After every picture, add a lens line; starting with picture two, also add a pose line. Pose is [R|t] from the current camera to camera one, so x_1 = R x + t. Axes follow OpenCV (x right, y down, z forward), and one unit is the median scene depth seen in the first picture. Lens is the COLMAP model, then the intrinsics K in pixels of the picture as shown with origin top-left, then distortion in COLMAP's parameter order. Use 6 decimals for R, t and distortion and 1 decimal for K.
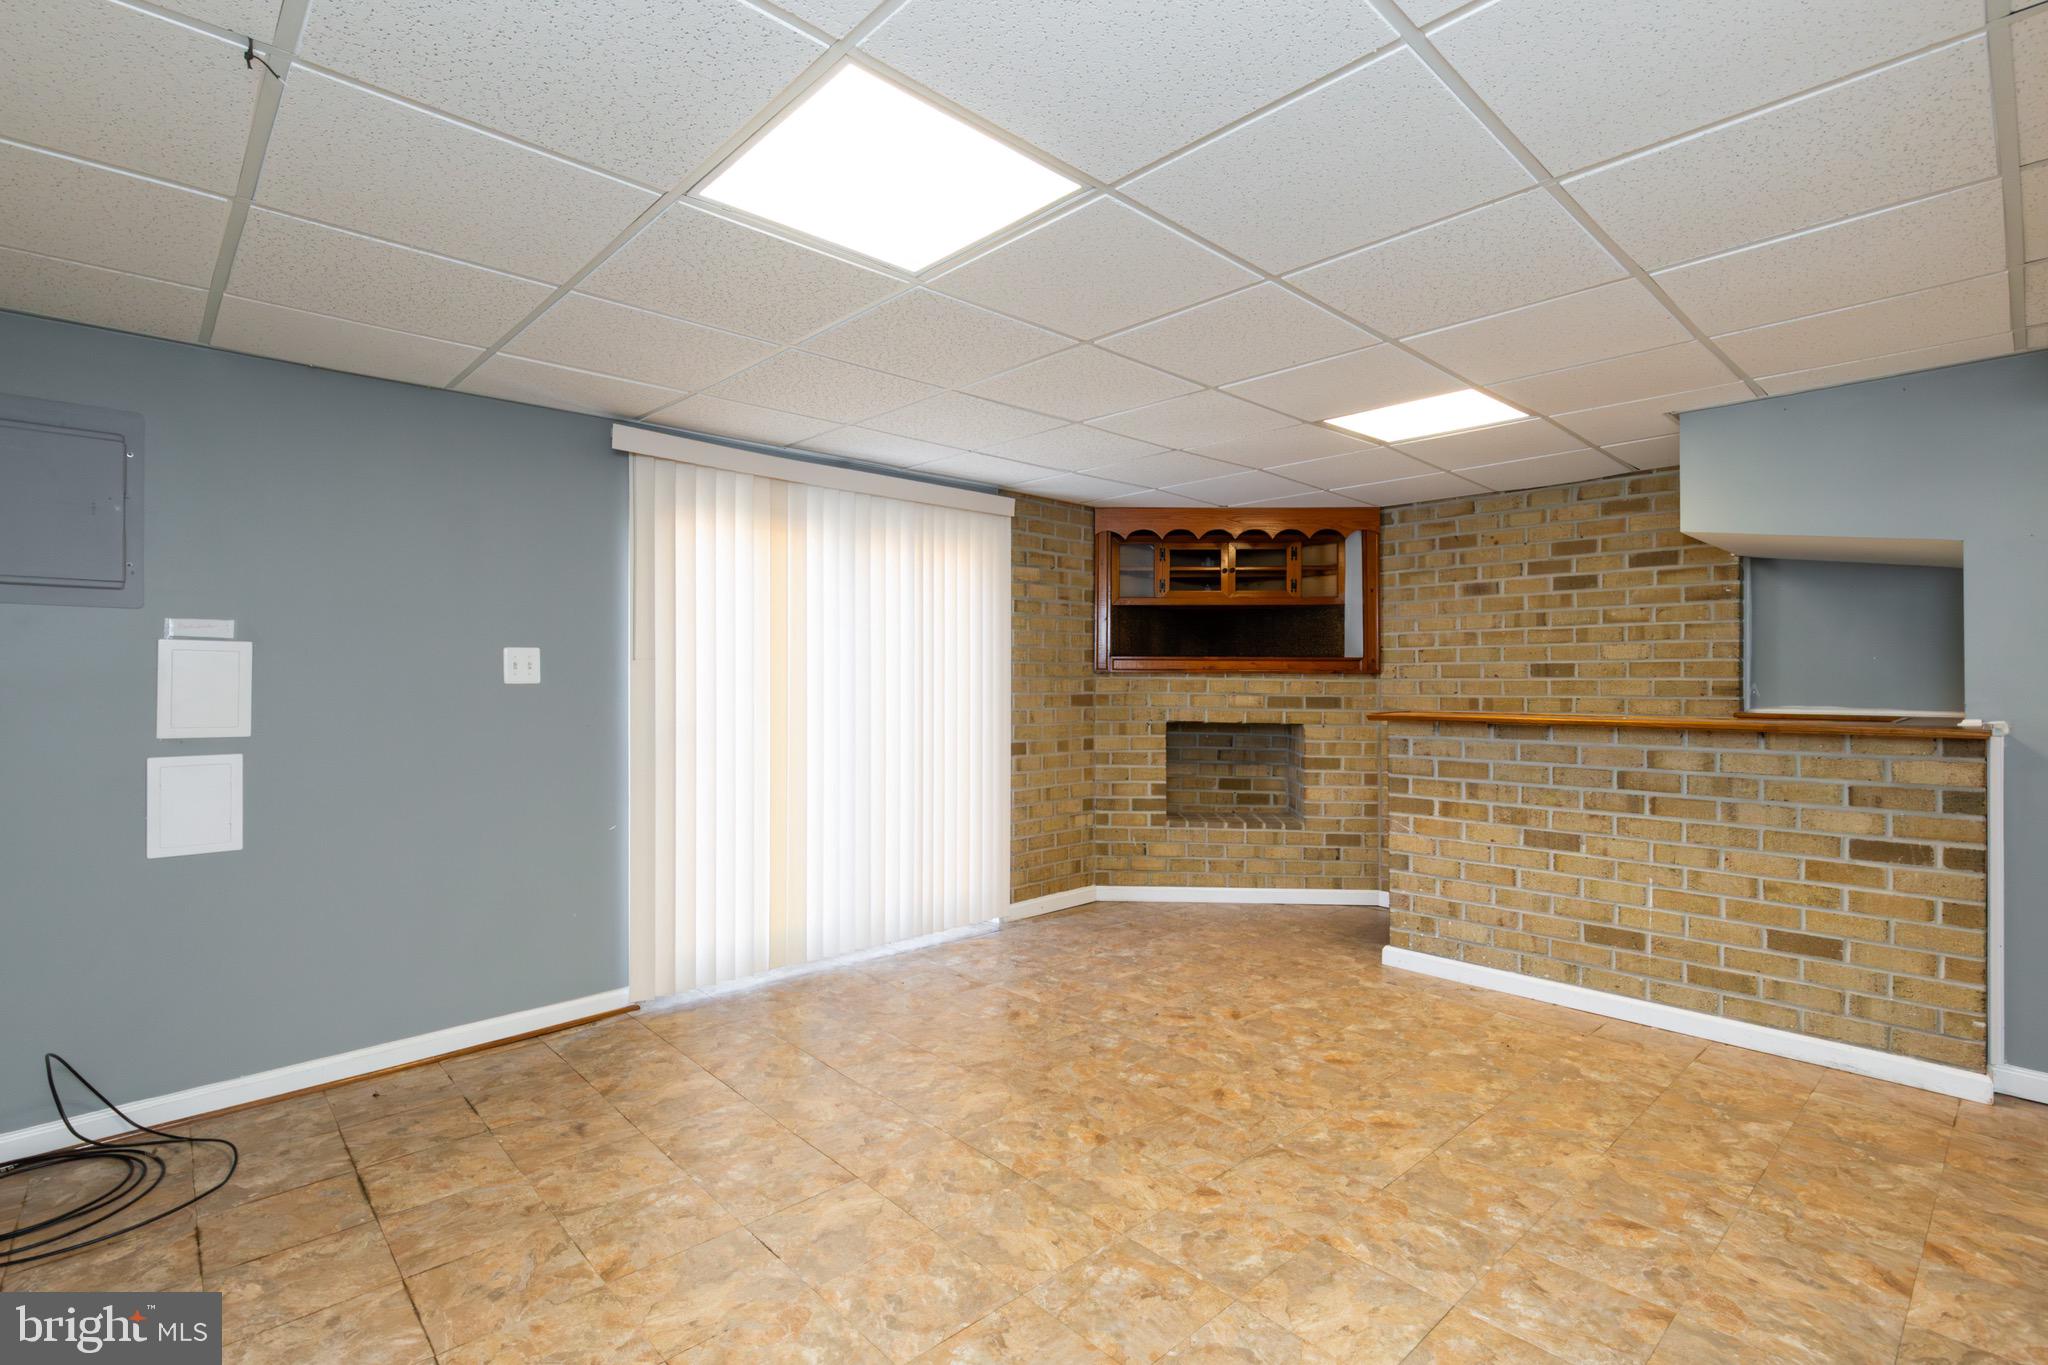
lens RADIAL K [[936.7, 0, 1024.6], [0, 936.7, 681.4], [0, 0, 1]] dist [0.009201, -0.000821]
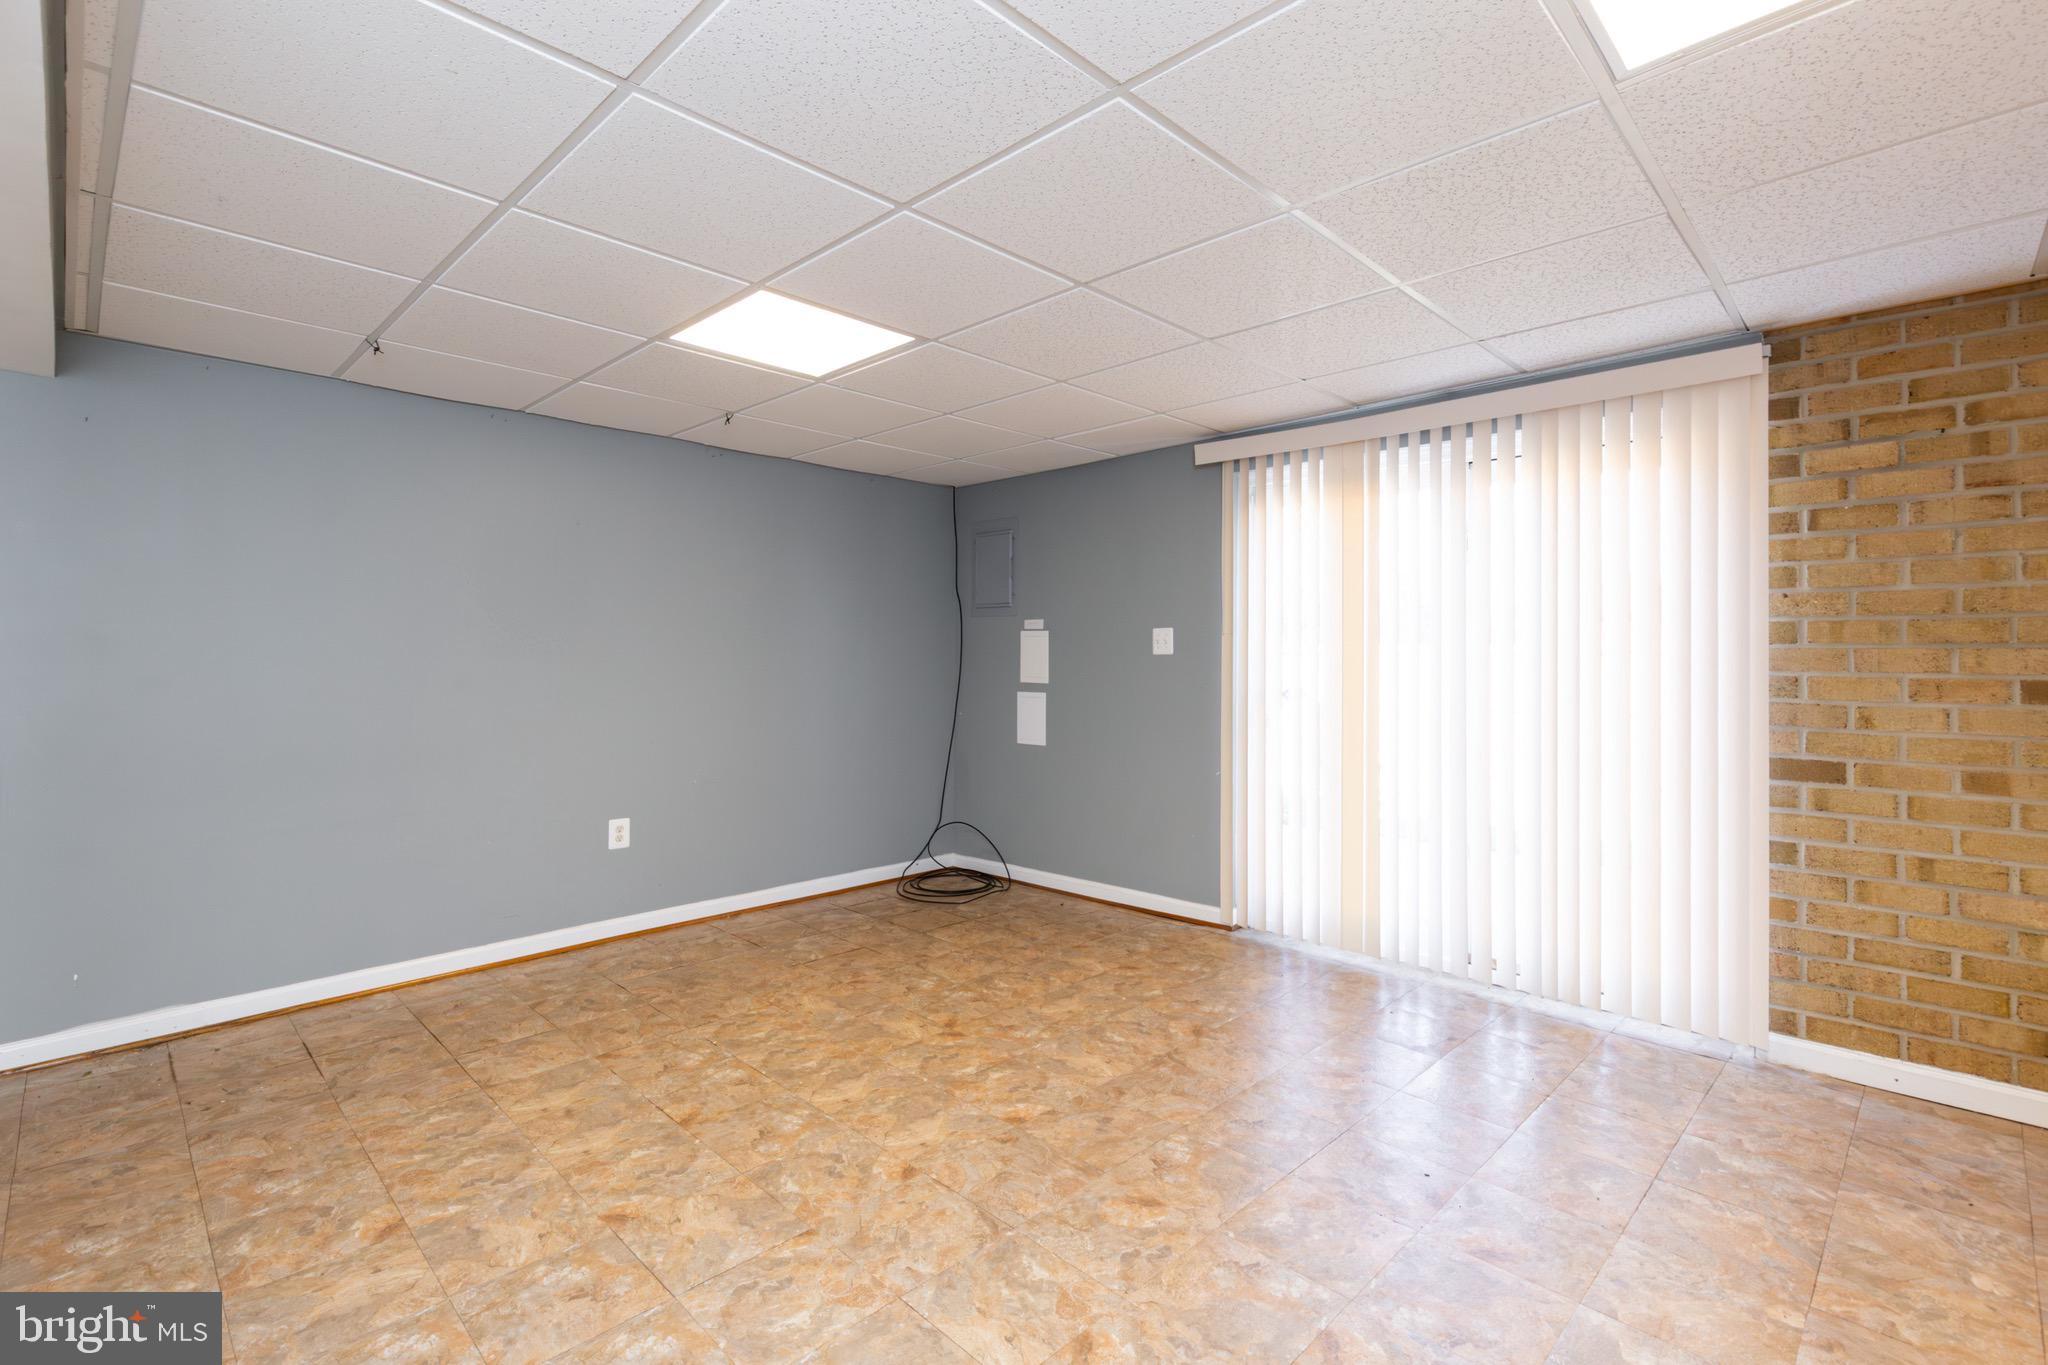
lens RADIAL K [[936.7, 0, 1030.4], [0, 936.7, 648.3], [0, 0, 1]] dist [0.009201, -0.000821]
pose [[0.048133, -0.008641, -0.998804, 0.728347], [-0.002825, 0.999957, -0.008787, 0.005242], [0.998837, 0.003244, 0.048107, 0.666563]]
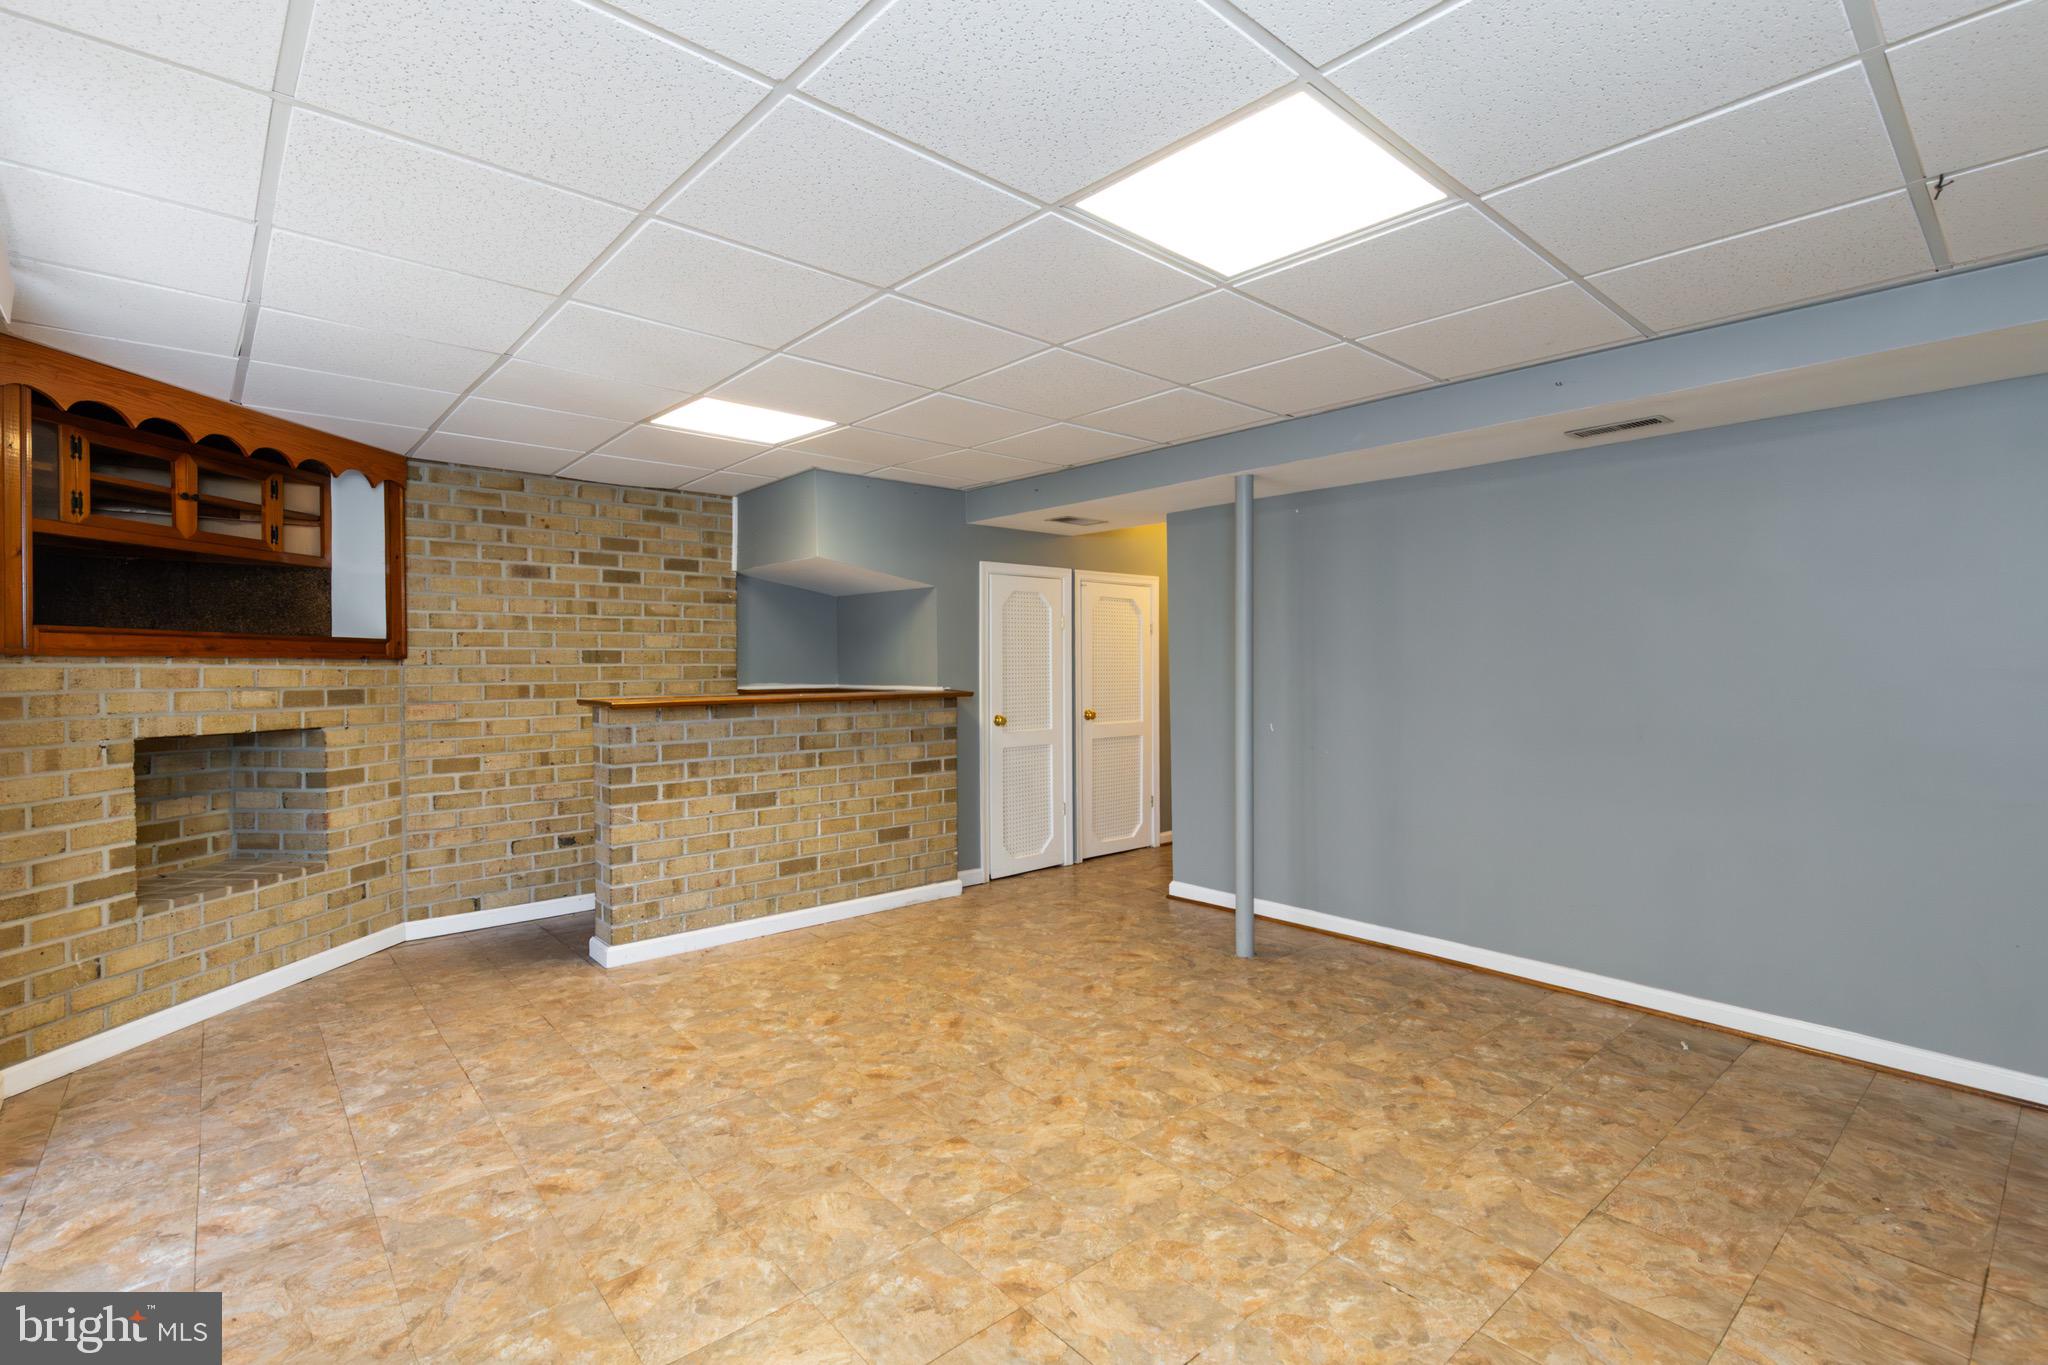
lens RADIAL K [[936.7, 0, 1014.8], [0, 936.7, 669.7], [0, 0, 1]] dist [0.009201, -0.000821]
pose [[0.042882, -0.007853, 0.999049, -0.607944], [0.003806, 0.999963, 0.007697, -0.004540], [-0.999073, 0.003473, 0.042910, 0.618650]]
